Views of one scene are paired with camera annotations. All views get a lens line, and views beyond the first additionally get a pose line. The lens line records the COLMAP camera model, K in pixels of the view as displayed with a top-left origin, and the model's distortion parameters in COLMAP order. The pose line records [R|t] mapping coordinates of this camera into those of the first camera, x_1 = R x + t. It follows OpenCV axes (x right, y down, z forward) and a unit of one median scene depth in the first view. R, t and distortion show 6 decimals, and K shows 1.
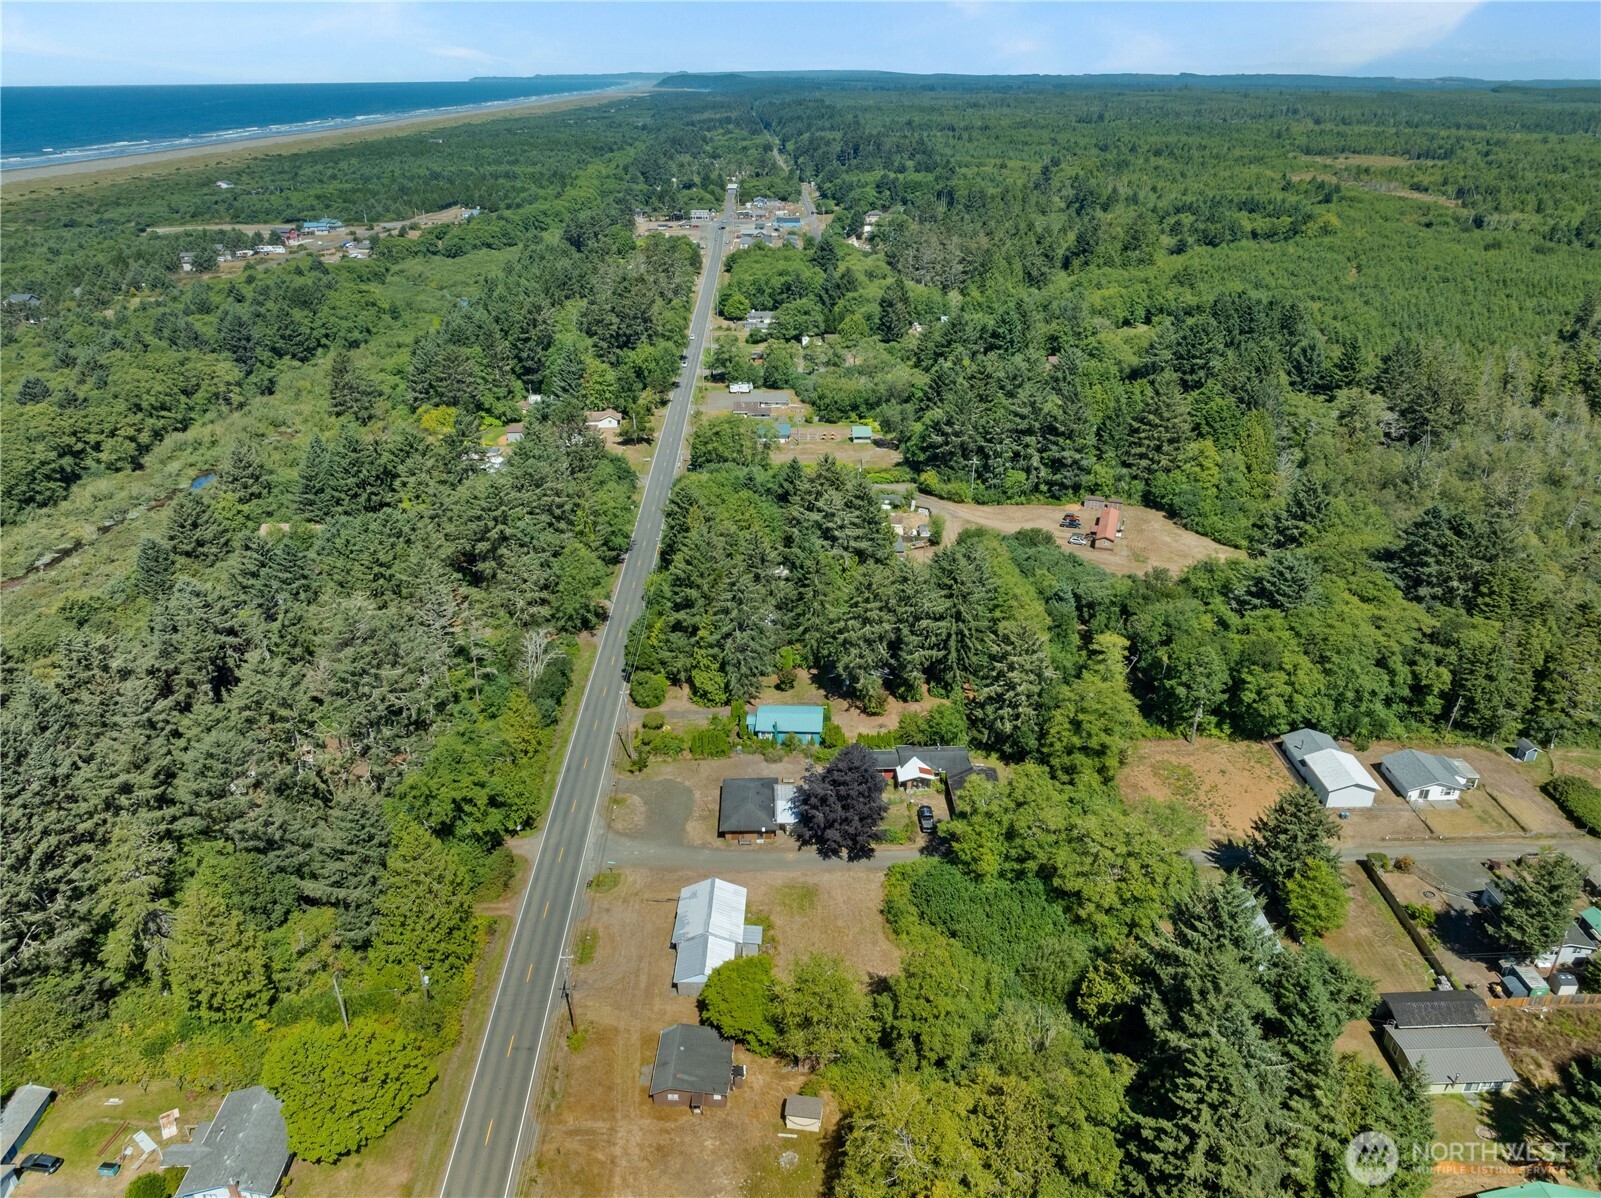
lens RADIAL K [[1116.3, 0, 800.5], [0, 1116.3, 599.0], [0, 0, 1]] dist [-0.034130, -0.000640]
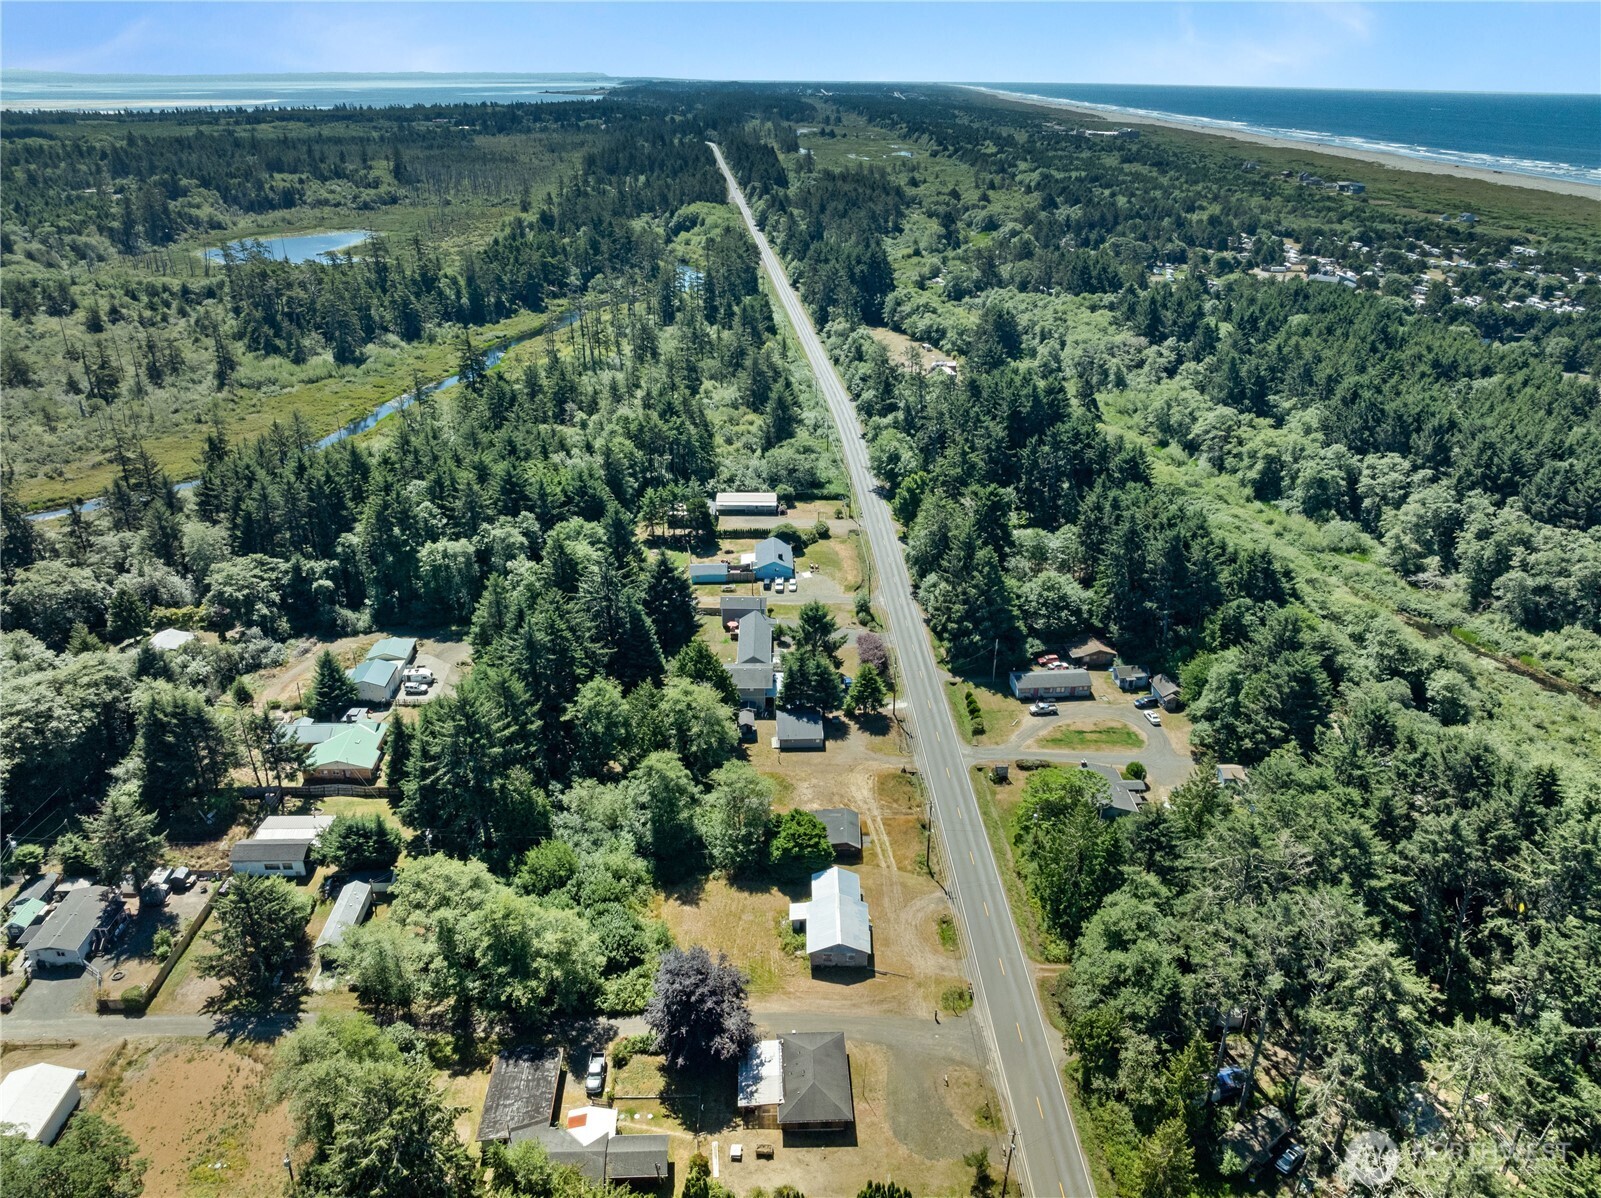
lens RADIAL K [[1116.3, 0, 800.5], [0, 1116.3, 599.0], [0, 0, 1]] dist [-0.034130, -0.000640]
pose [[-0.999964, 0.004464, -0.007154, -0.032519], [-0.002698, 0.634355, 0.773037, -0.650930], [0.007989, 0.773029, -0.634321, 1.236632]]
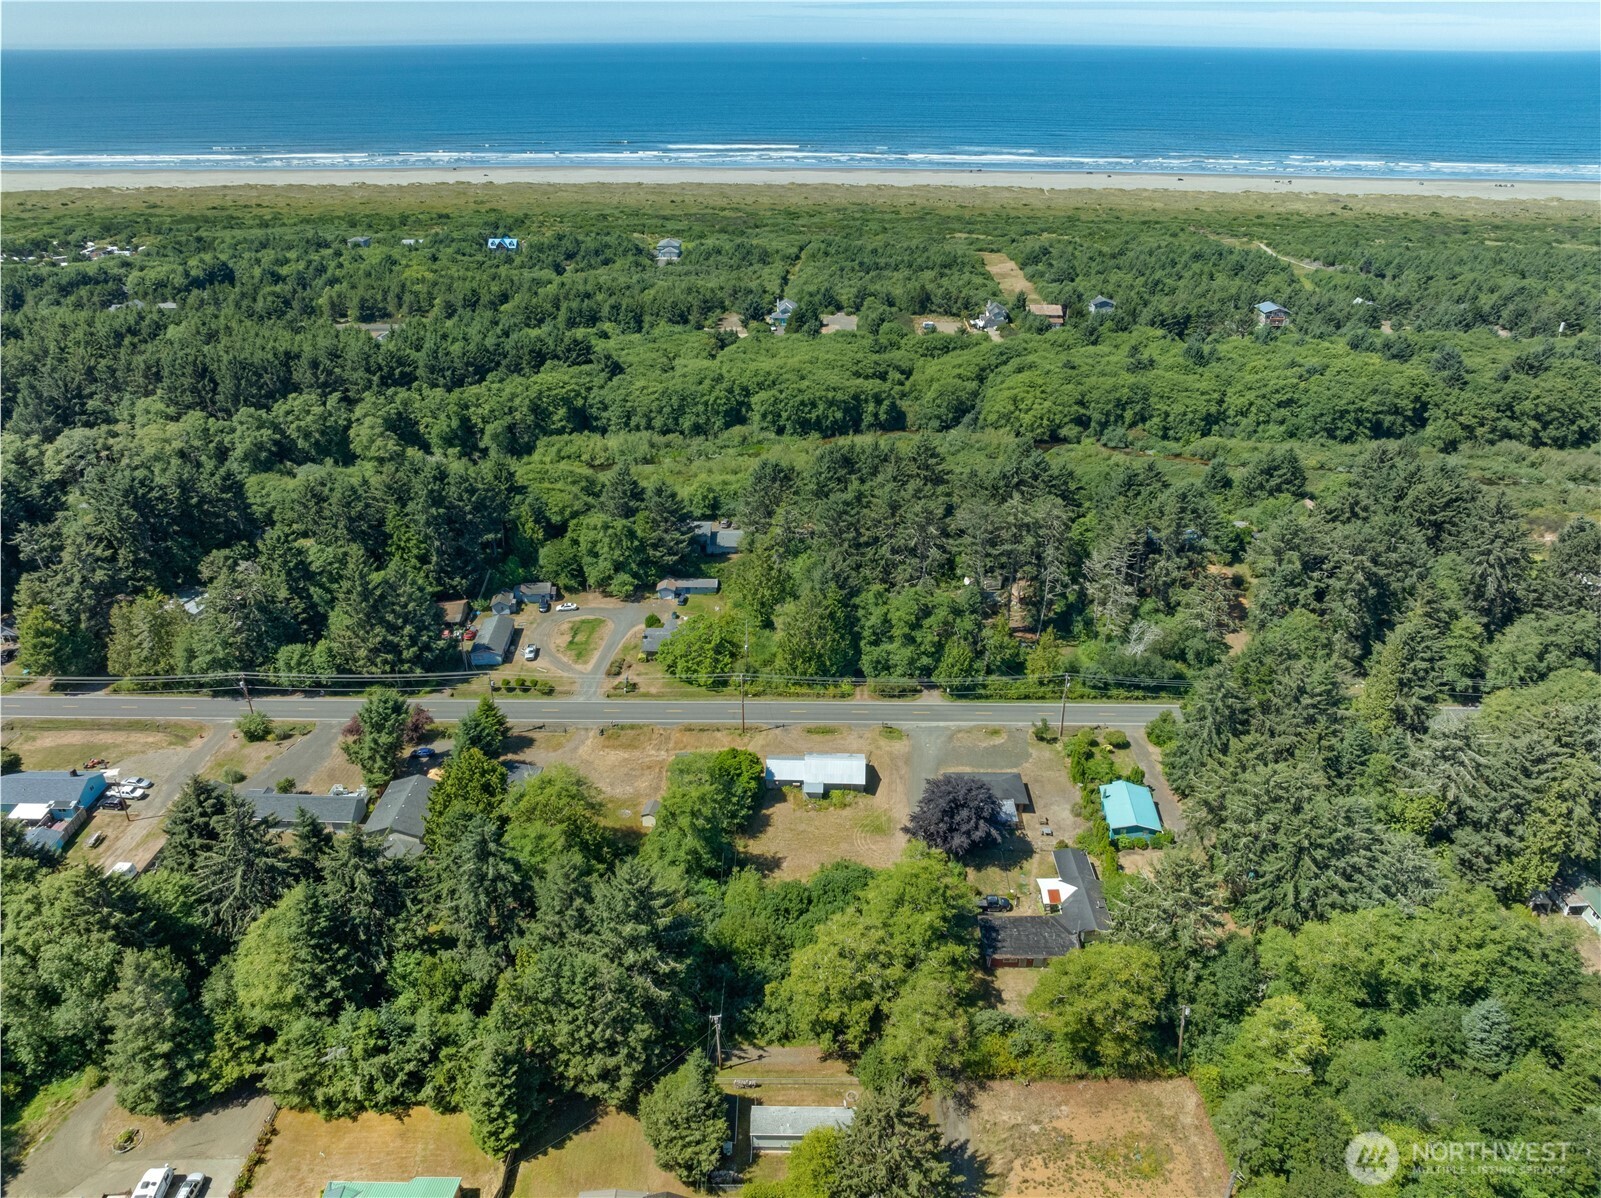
lens RADIAL K [[1116.3, 0, 800.5], [0, 1116.3, 599.0], [0, 0, 1]] dist [-0.034130, -0.000640]
pose [[-0.038722, 0.466235, -0.883813, 0.856264], [-0.418177, 0.795739, 0.438095, -0.377131], [0.907540, 0.386554, 0.164157, 0.574704]]
